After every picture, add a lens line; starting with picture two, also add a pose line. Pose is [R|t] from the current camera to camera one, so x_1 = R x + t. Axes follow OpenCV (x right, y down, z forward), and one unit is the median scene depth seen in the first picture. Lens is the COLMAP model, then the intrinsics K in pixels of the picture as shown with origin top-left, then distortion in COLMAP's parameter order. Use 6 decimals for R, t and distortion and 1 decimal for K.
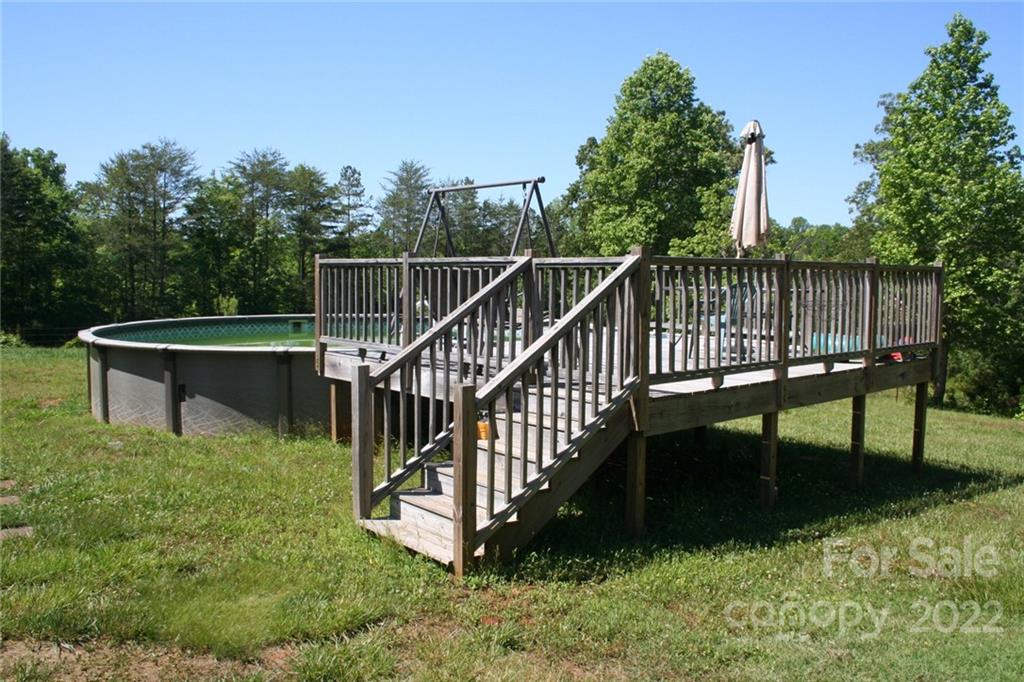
lens RADIAL K [[858.5, 0, 512.0], [0, 858.5, 341.0], [0, 0, 1]] dist [-0.158987, 0.138589]
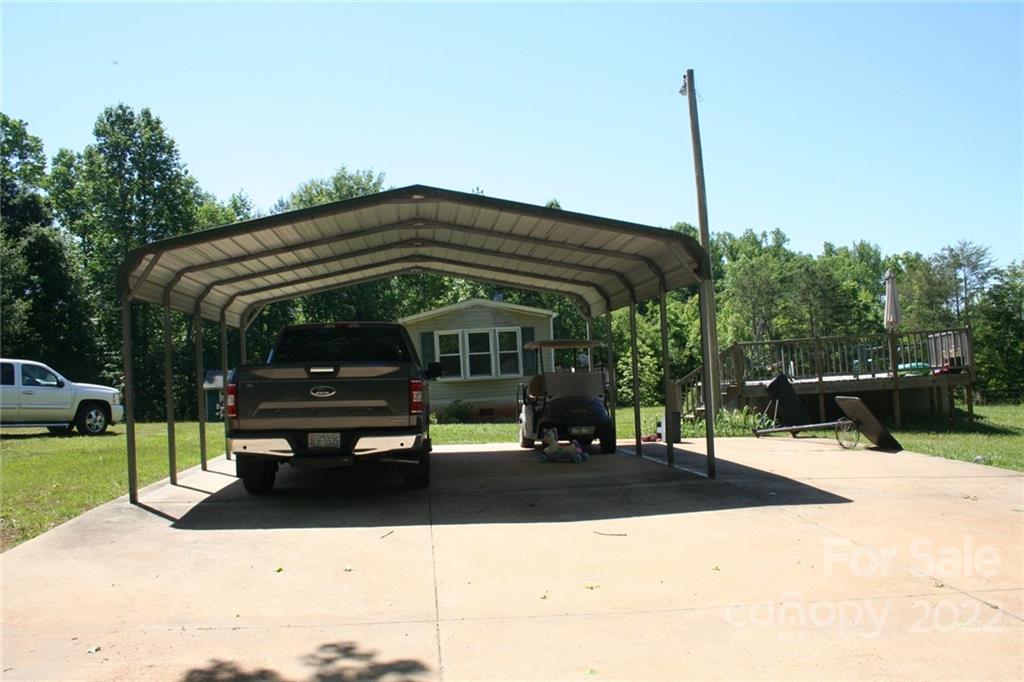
lens RADIAL K [[858.5, 0, 512.0], [0, 858.5, 341.0], [0, 0, 1]] dist [-0.158987, 0.138589]
pose [[0.387081, -0.027125, -0.921647, 0.424331], [-0.047625, 0.997645, -0.049363, -0.006215], [0.920815, 0.063001, 0.384878, -0.052590]]
